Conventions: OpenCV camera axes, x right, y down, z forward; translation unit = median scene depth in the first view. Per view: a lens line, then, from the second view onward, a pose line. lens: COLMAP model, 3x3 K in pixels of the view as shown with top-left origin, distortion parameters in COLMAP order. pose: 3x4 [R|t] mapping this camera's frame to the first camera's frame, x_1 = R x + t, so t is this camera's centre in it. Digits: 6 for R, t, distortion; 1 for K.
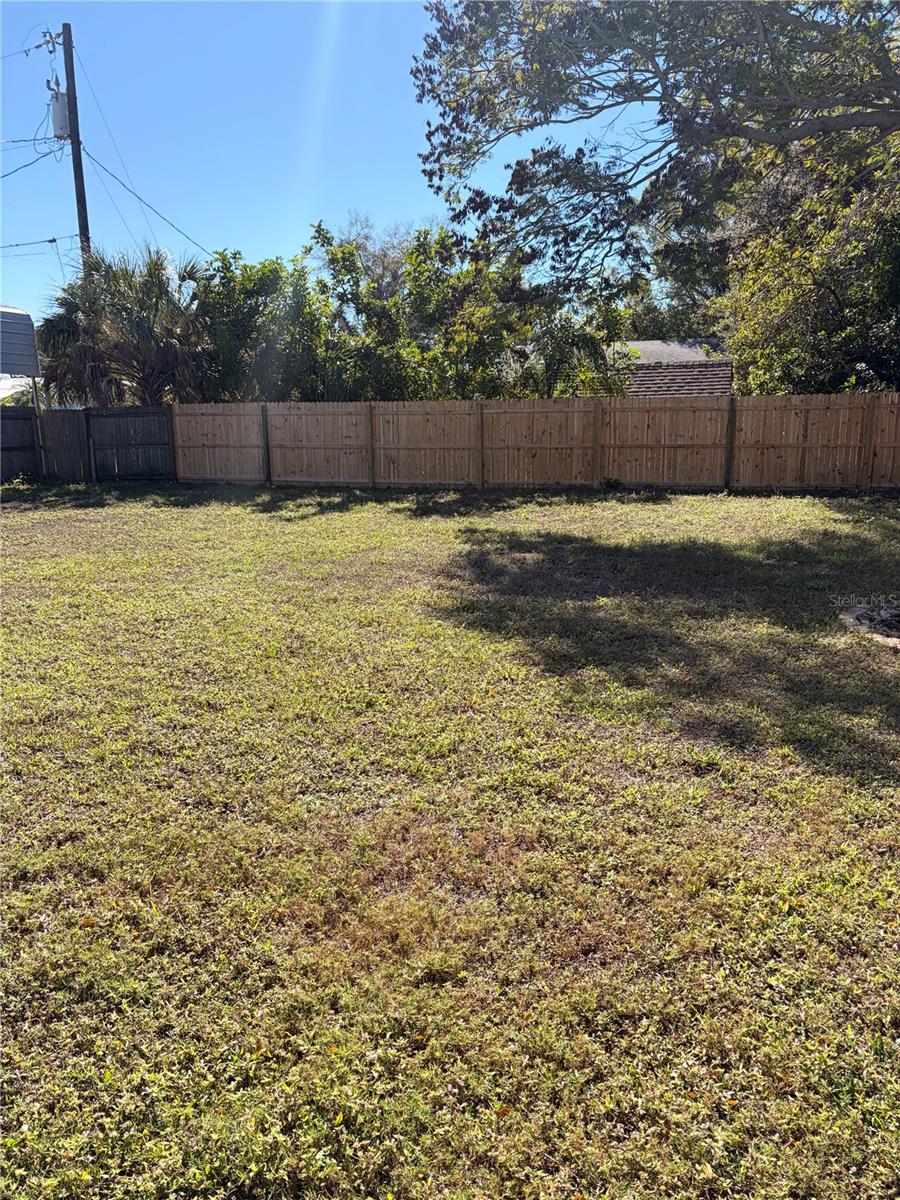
lens RADIAL K [[911.9, 0, 448.4], [0, 911.9, 617.4], [0, 0, 1]] dist [0.116300, -0.207751]
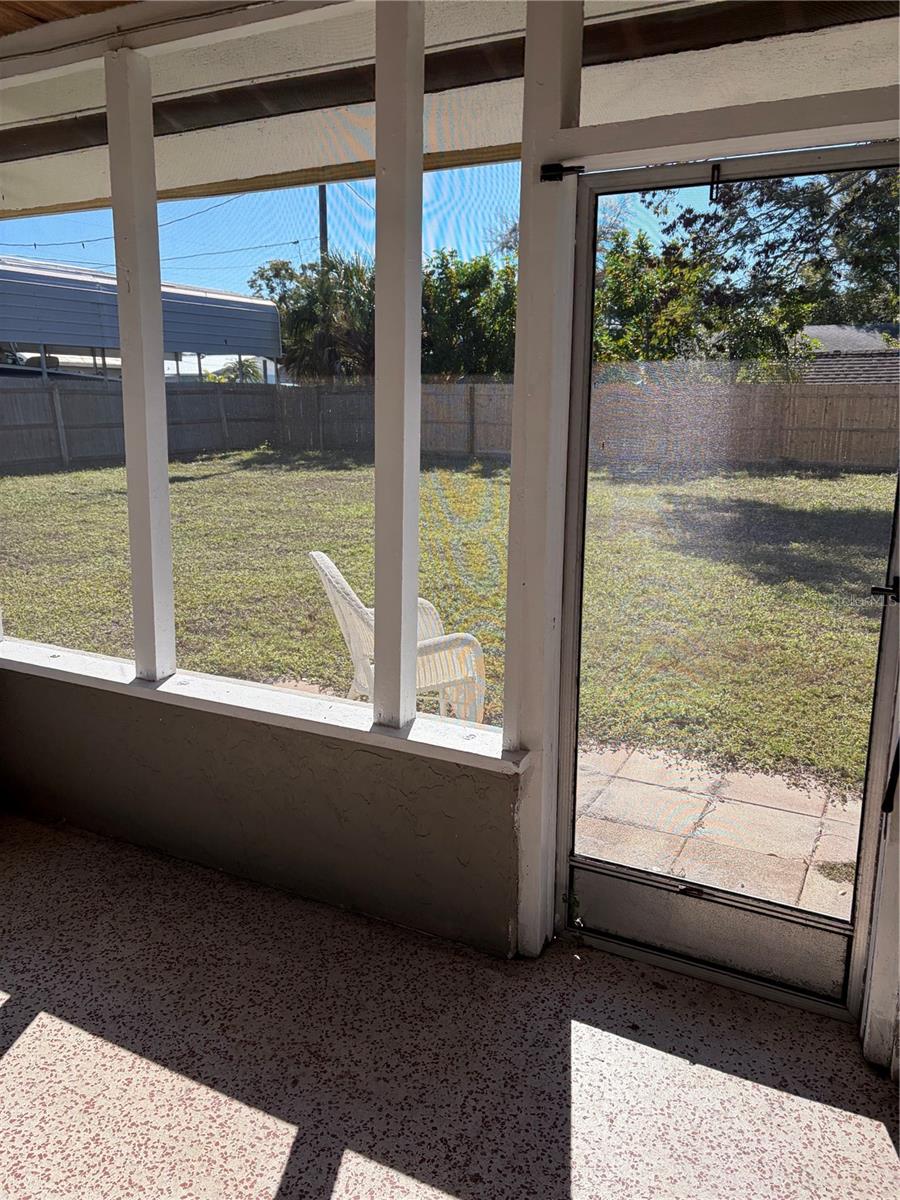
lens RADIAL K [[919.1, 0, 435.3], [0, 919.1, 603.4], [0, 0, 1]] dist [0.031900, 0.002617]
pose [[0.985284, 0.058958, -0.160438, -0.059612], [-0.057277, 0.998244, 0.015088, 0.036064], [0.161046, -0.005677, 0.986931, -0.192934]]
